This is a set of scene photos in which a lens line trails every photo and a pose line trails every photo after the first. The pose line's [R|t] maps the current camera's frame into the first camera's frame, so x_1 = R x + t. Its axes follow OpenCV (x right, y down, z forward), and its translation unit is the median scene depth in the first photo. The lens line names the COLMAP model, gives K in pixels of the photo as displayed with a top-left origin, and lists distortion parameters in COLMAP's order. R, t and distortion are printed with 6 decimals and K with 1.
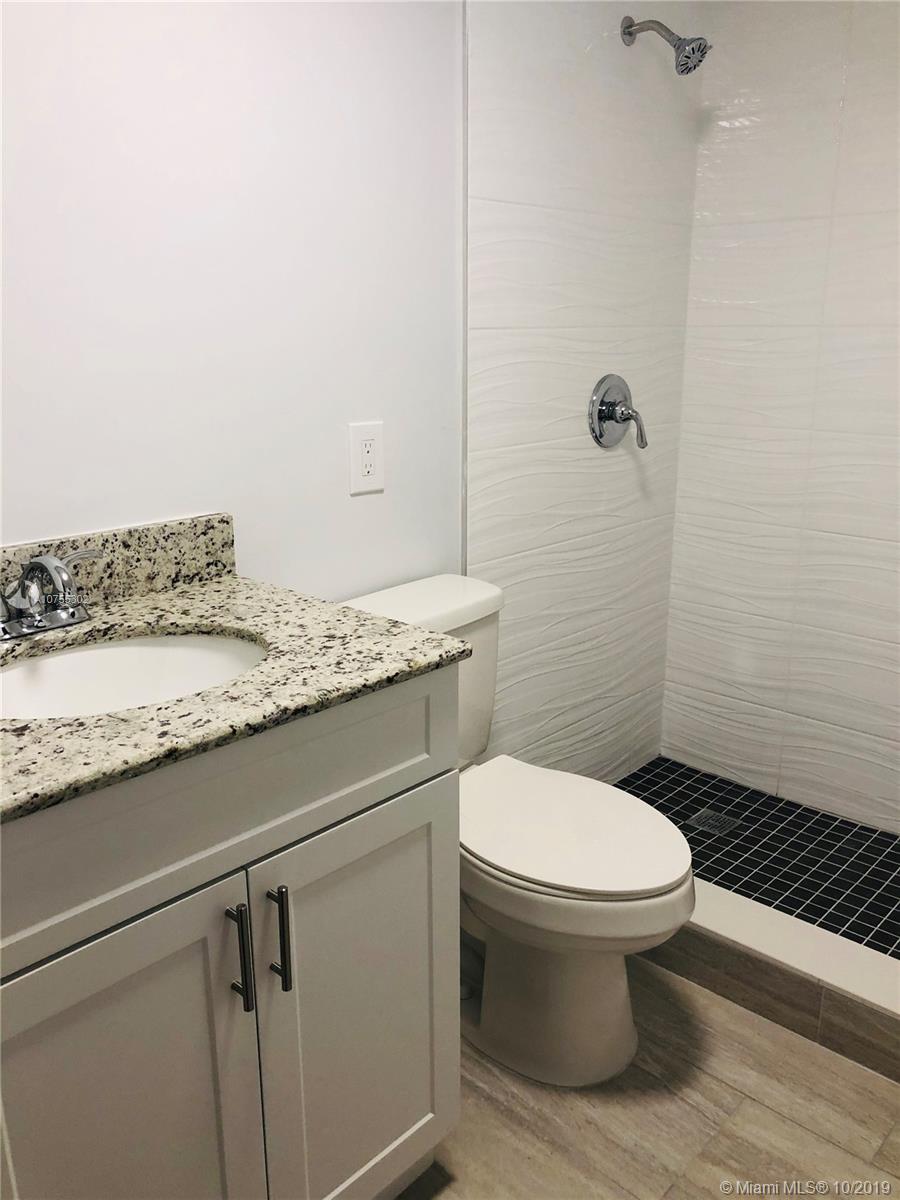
lens RADIAL K [[975.9, 0, 450.0], [0, 975.9, 600.0], [0, 0, 1]] dist [0.034748, -0.000521]
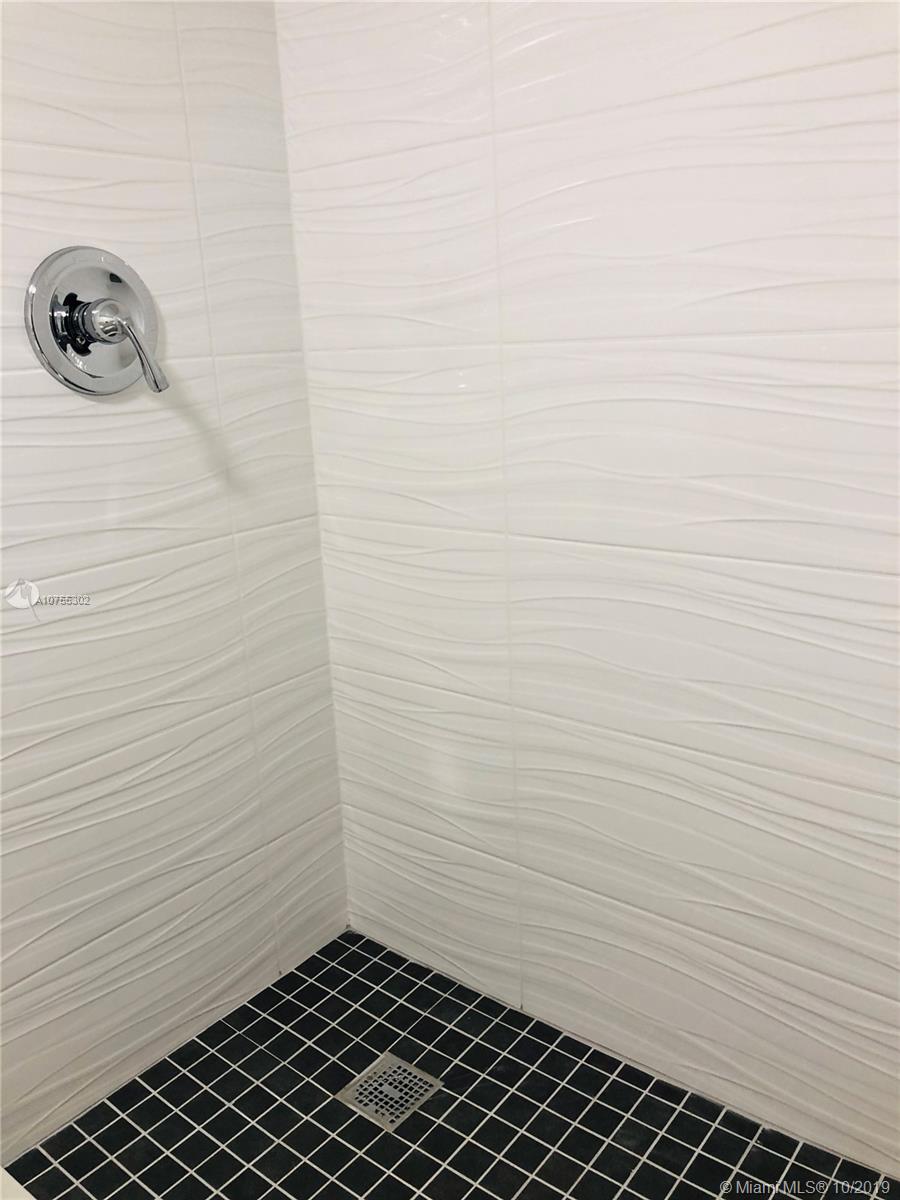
lens RADIAL K [[975.9, 0, 450.0], [0, 975.9, 600.0], [0, 0, 1]] dist [0.034748, -0.000521]
pose [[0.996536, -0.066568, 0.049855, 0.282107], [0.066536, 0.997781, 0.002317, -0.037535], [-0.049899, 0.001008, 0.998754, 0.447288]]
